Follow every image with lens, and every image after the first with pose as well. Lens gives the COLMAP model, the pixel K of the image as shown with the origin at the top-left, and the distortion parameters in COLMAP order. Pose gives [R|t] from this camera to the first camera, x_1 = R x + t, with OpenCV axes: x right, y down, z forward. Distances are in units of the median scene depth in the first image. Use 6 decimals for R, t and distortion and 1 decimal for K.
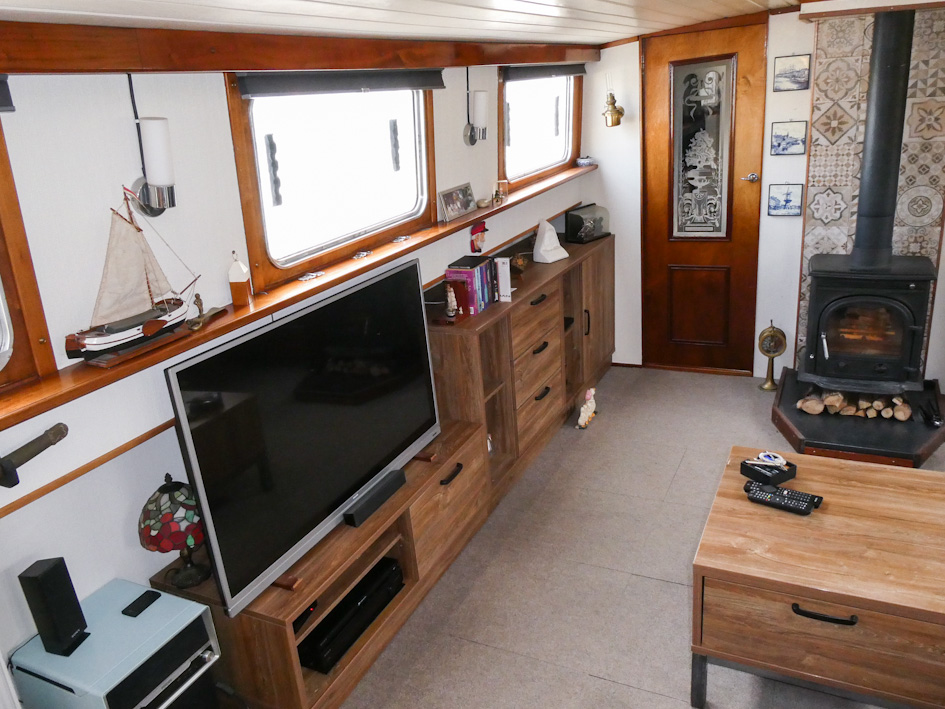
lens RADIAL K [[702.6, 0, 499.1], [0, 702.6, 361.4], [0, 0, 1]] dist [-0.019262, -0.014169]
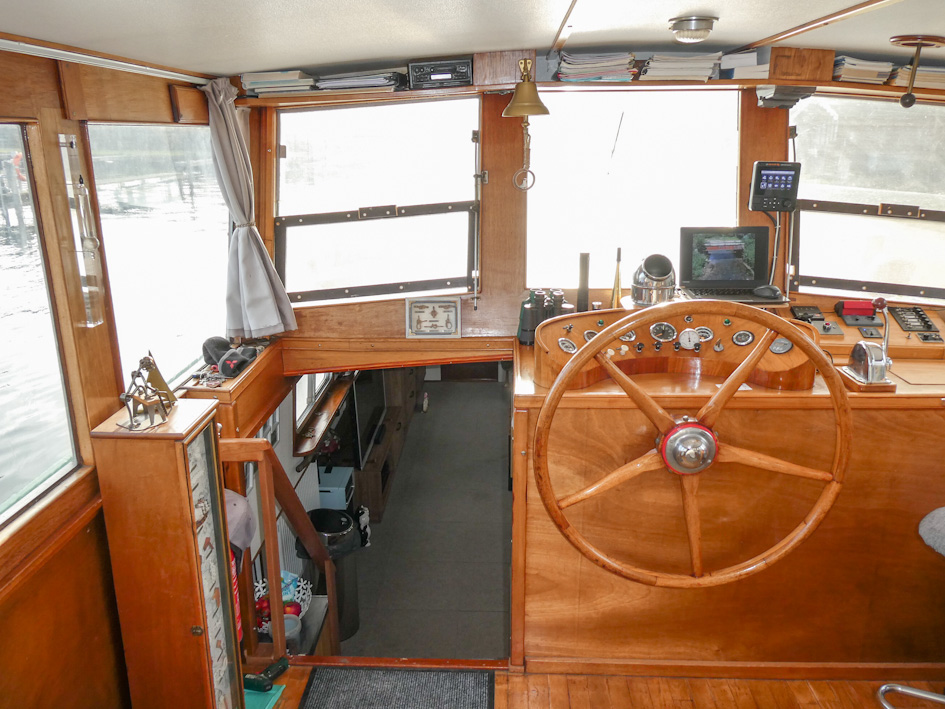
lens RADIAL K [[721.2, 0, 491.7], [0, 721.2, 362.3], [0, 0, 1]] dist [0.013979, -0.003476]
pose [[0.912580, -0.064601, 0.403764, -0.528683], [0.083881, 0.996017, -0.030227, 0.033193], [-0.400203, 0.061453, 0.914364, -0.949064]]
